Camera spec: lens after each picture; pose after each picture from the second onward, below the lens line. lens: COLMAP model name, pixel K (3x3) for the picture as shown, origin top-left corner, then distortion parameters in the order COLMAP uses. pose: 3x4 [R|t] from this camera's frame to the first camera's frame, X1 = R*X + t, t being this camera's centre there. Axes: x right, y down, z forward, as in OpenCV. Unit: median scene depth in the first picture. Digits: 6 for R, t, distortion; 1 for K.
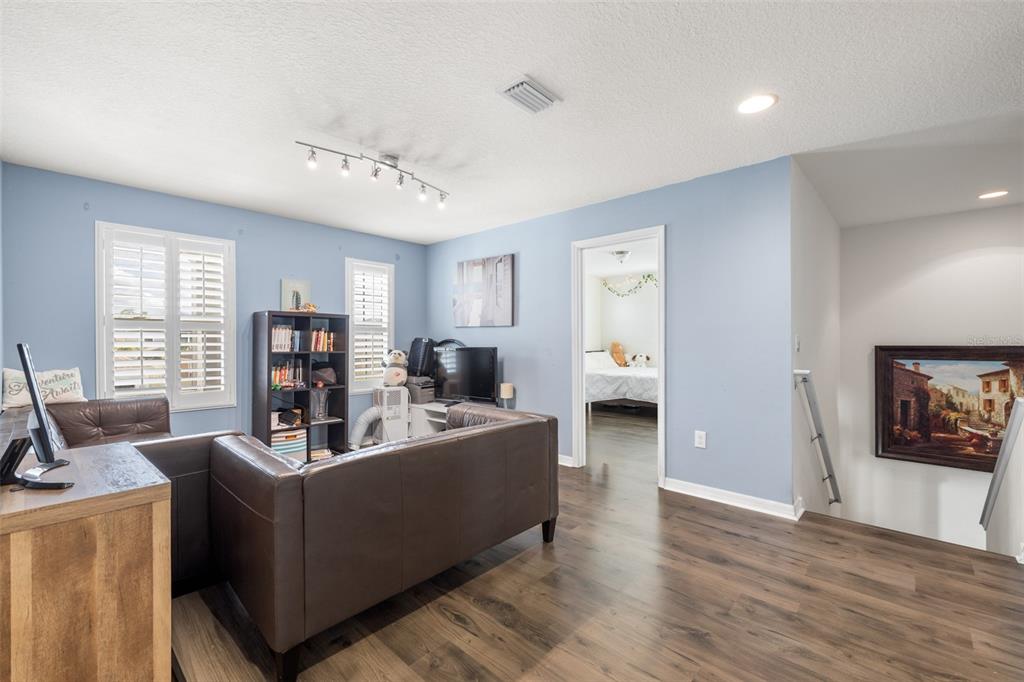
lens RADIAL K [[433.4, 0, 515.0], [0, 433.4, 339.0], [0, 0, 1]] dist [-0.001917, -0.000398]
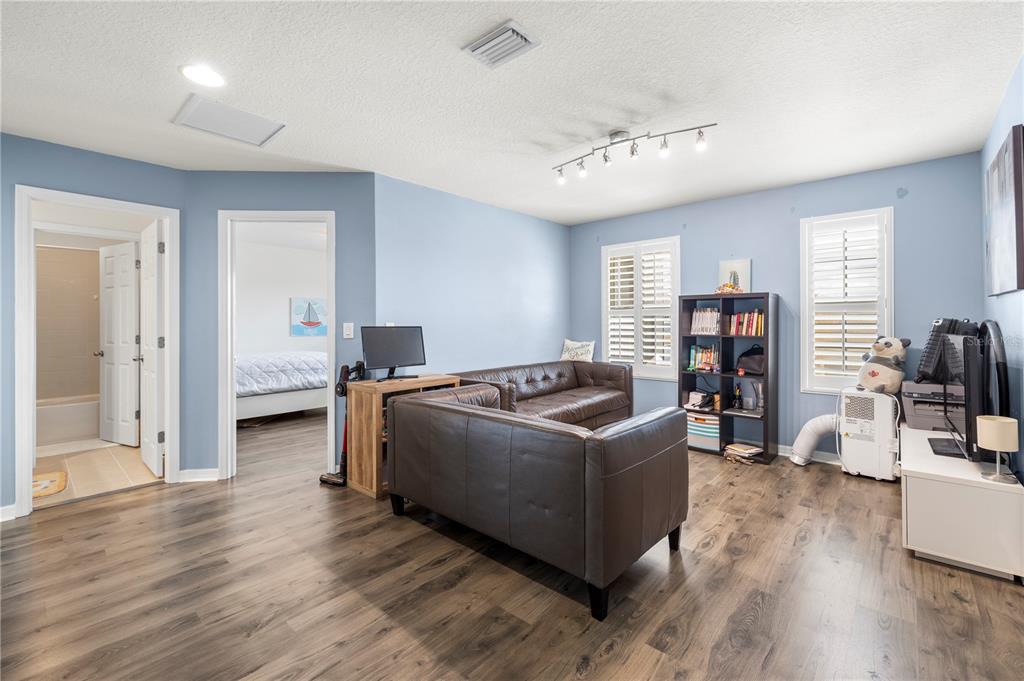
lens RADIAL K [[441.4, 0, 511.5], [0, 441.4, 319.0], [0, 0, 1]] dist [0.001662, 0.000326]
pose [[0.003769, -0.011521, -0.999927, 0.552072], [0.009186, 0.999892, -0.011486, 0.000388], [0.999951, -0.009142, 0.003874, 0.608924]]
